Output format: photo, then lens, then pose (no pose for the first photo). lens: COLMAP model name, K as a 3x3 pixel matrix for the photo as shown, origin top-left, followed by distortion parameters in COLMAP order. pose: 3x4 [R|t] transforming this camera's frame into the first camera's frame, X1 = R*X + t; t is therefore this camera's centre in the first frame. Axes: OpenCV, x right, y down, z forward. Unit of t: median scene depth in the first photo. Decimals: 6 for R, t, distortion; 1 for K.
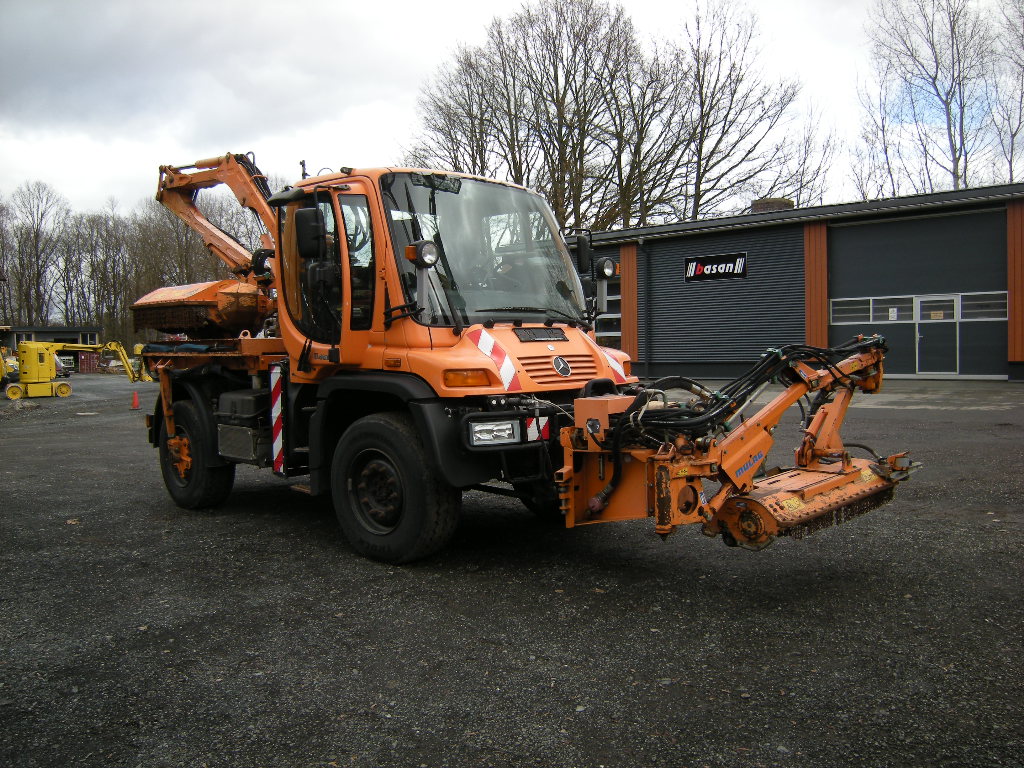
lens RADIAL K [[862.7, 0, 512.0], [0, 862.7, 384.0], [0, 0, 1]] dist [-0.104144, 0.002630]
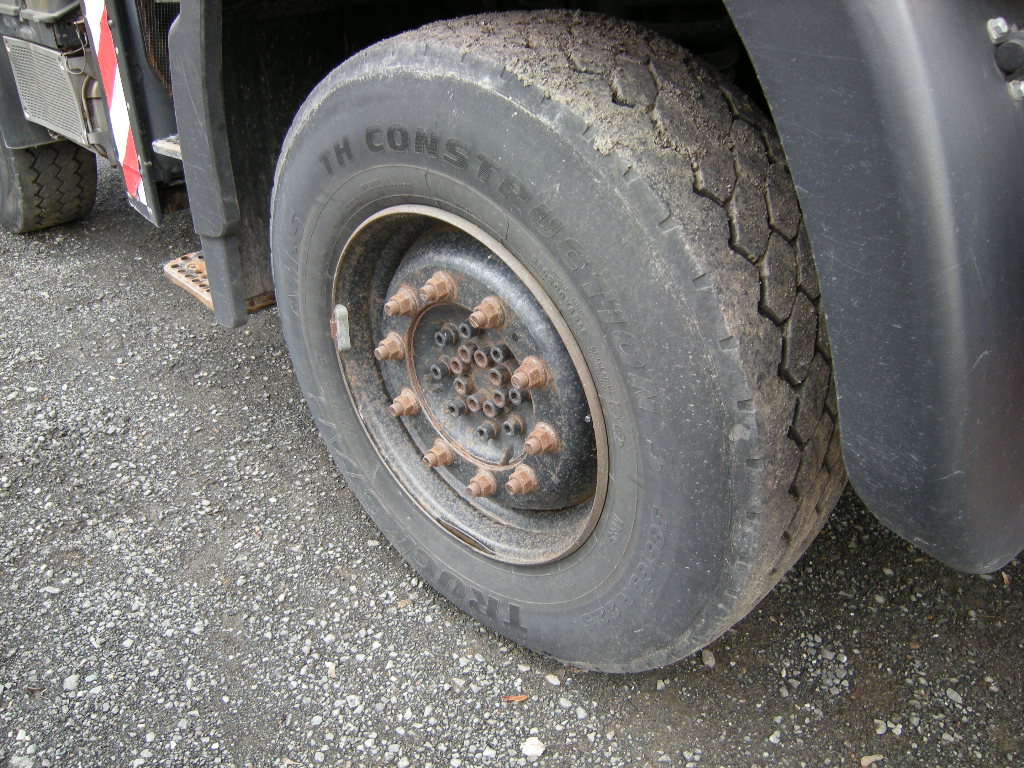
lens RADIAL K [[862.7, 0, 512.0], [0, 862.7, 384.0], [0, 0, 1]] dist [-0.104144, 0.002630]
pose [[0.999003, 0.022782, -0.038392, -0.114586], [-0.001856, 0.880433, 0.474167, 0.013554], [0.044604, -0.473623, 0.879598, 0.683121]]
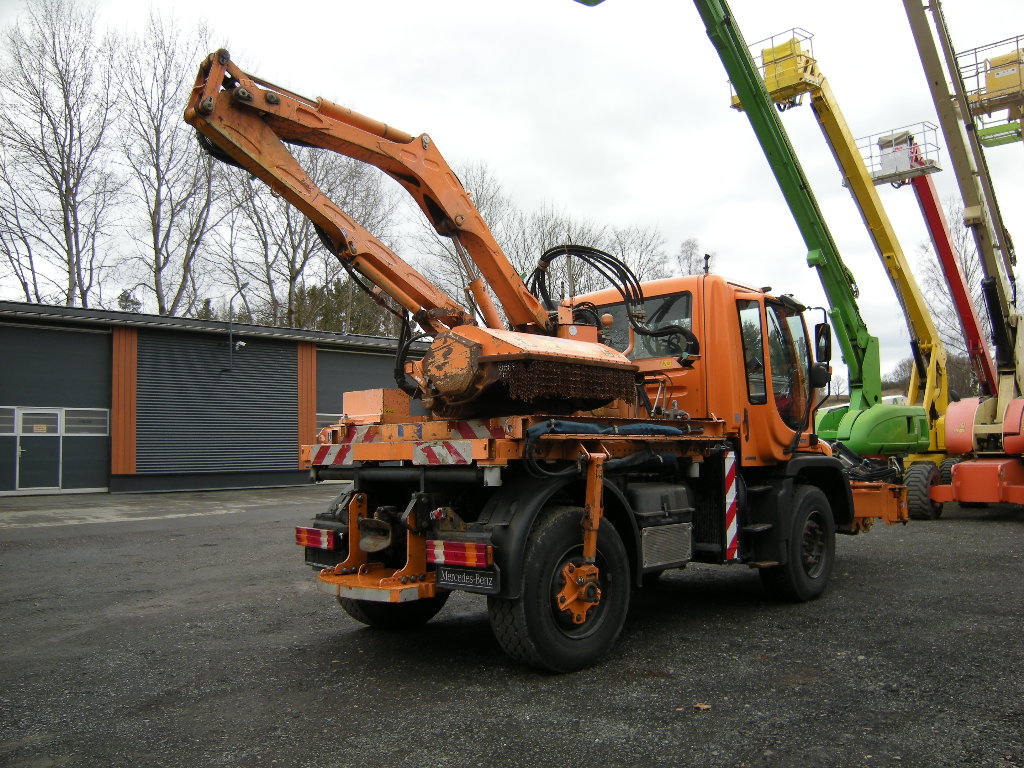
lens RADIAL K [[862.7, 0, 512.0], [0, 862.7, 384.0], [0, 0, 1]] dist [-0.104144, 0.002630]
pose [[0.028828, 0.095958, 0.994968, -1.272224], [0.060506, 0.993389, -0.097558, -0.016417], [-0.997751, 0.063014, 0.022831, 1.217124]]
